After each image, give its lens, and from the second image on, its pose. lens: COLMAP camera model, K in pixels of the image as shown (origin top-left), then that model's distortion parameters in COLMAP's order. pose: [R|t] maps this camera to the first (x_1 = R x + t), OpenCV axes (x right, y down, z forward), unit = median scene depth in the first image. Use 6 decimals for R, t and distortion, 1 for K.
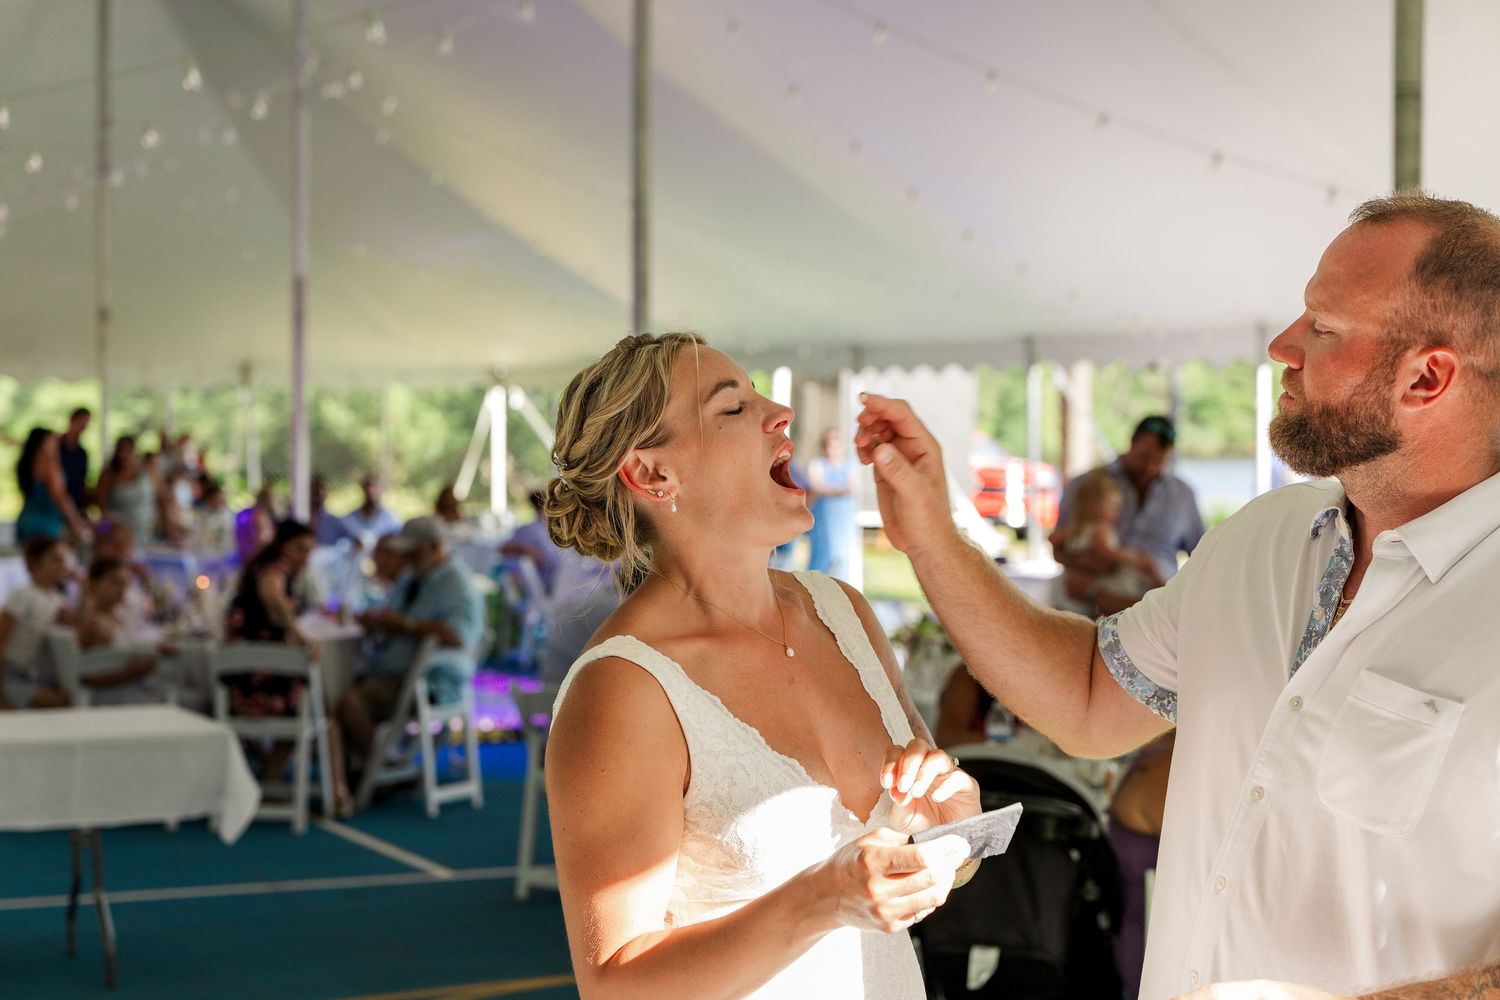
lens RADIAL K [[2891.9, 0, 736.7], [0, 2891.9, 504.1], [0, 0, 1]] dist [0.033494, 0.000000]
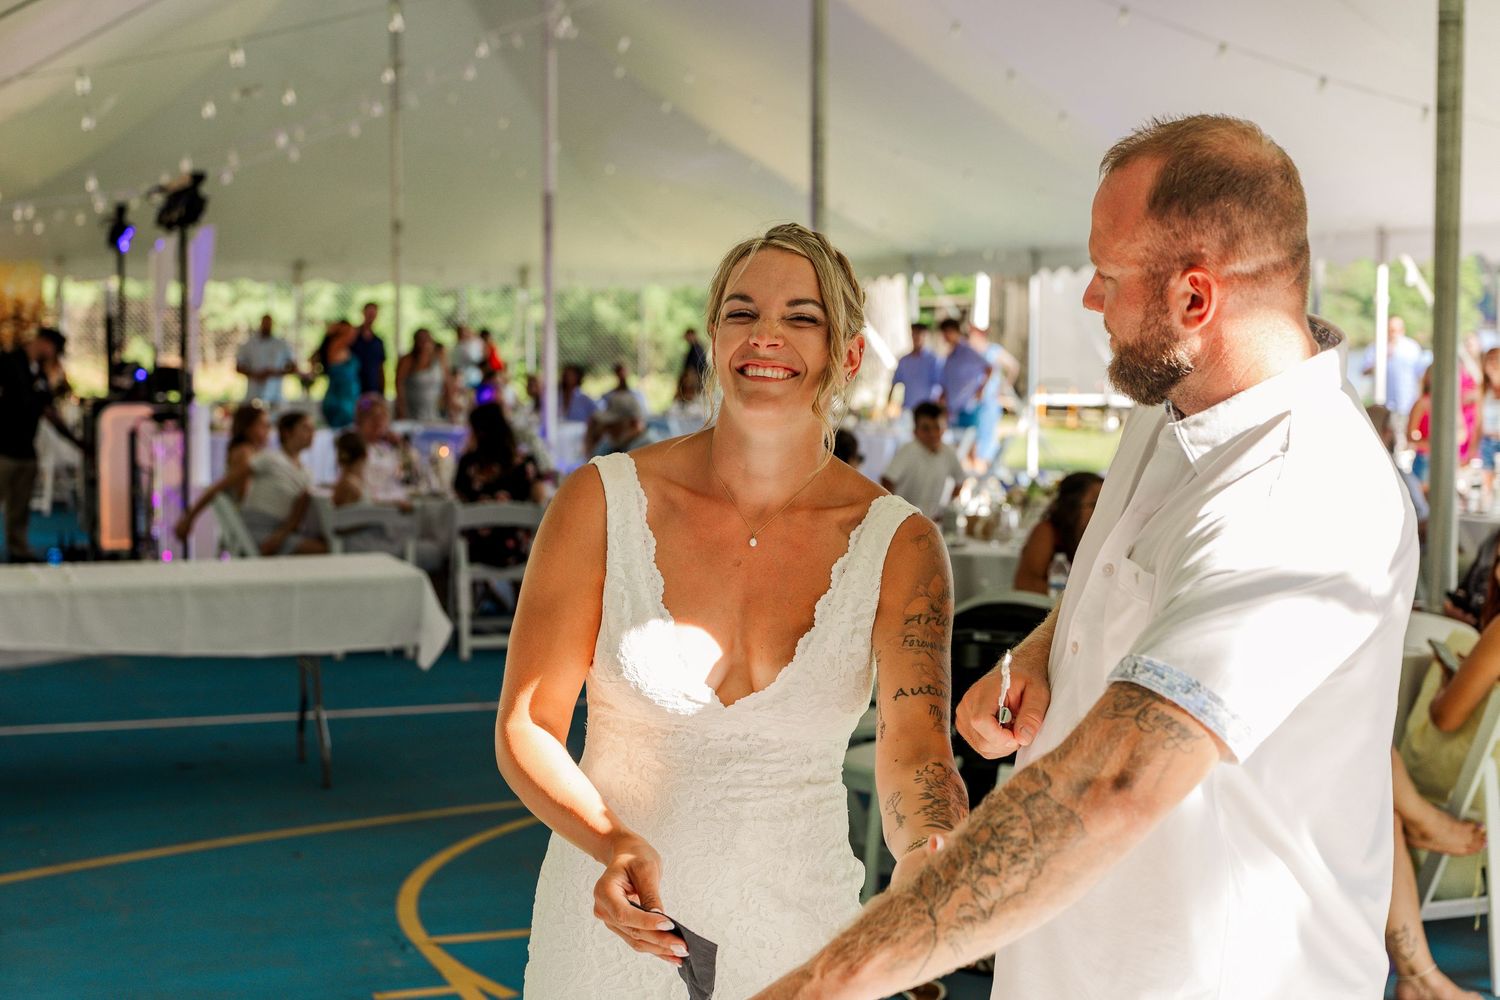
lens RADIAL K [[2450.2, 0, 760.7], [0, 2450.2, 536.9], [0, 0, 1]] dist [0.028811, 0.000000]
pose [[0.995534, 0.005546, -0.094238, 0.037813], [0.000251, 0.998114, 0.061392, 0.000180], [0.094401, -0.061142, 0.993655, 0.007742]]
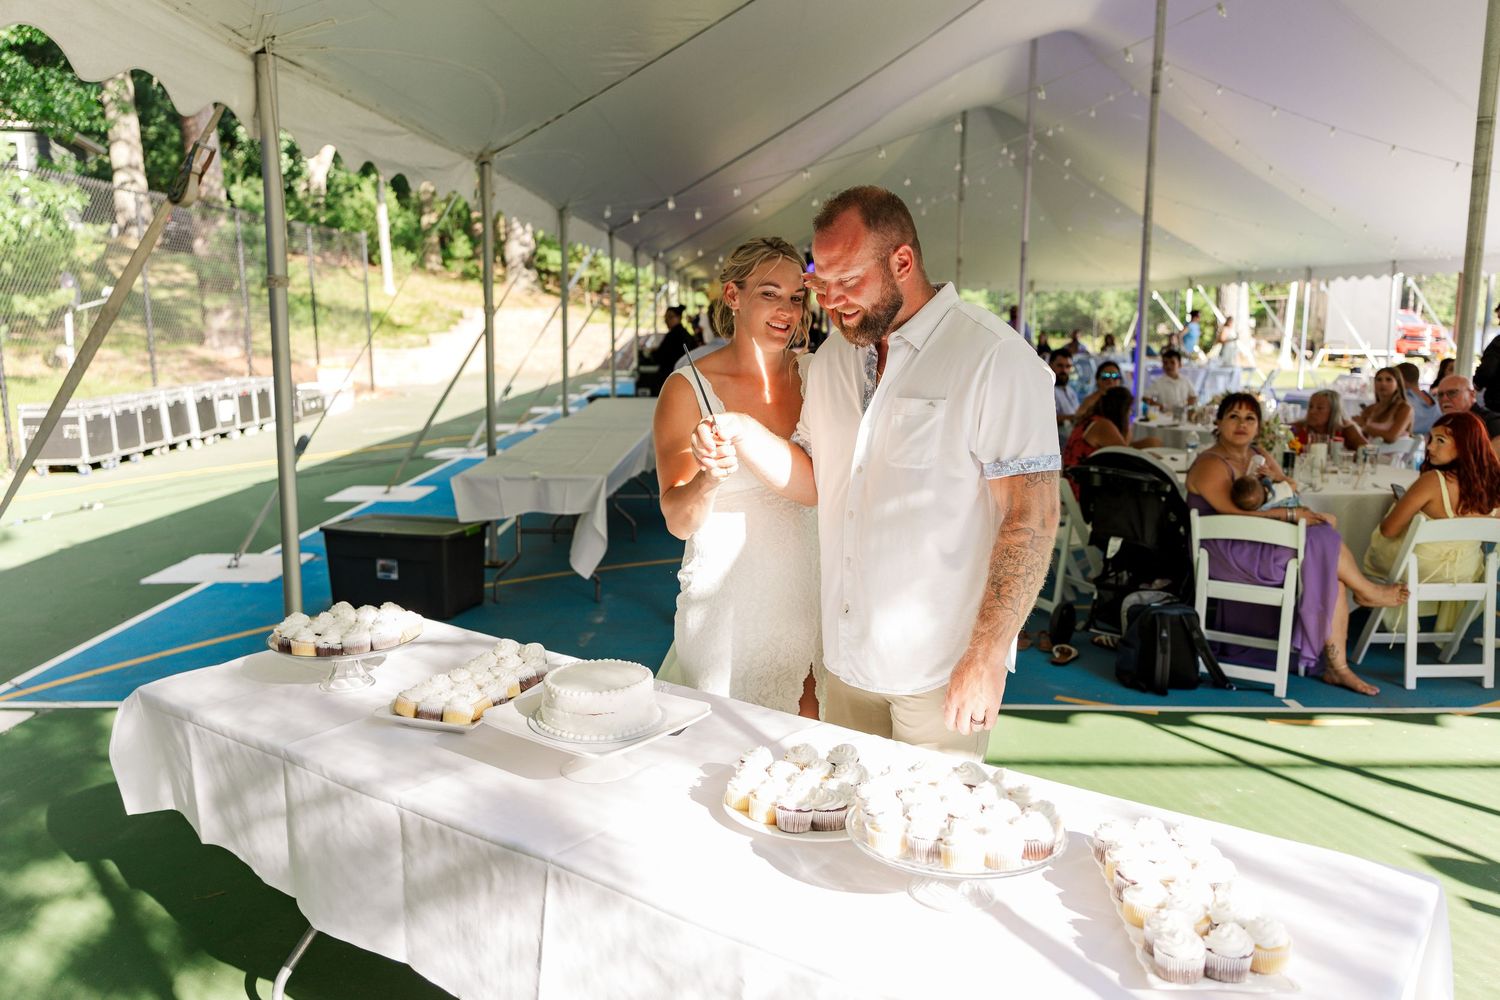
lens RADIAL K [[1191.8, 0, 740.4], [0, 1191.8, 503.5], [0, 0, 1]] dist [0.005816, -0.006798]
pose [[0.890078, 0.070232, -0.450365, 0.113711], [-0.010348, 0.990917, 0.134077, 0.004659], [0.455691, -0.114679, 0.882720, 0.040110]]
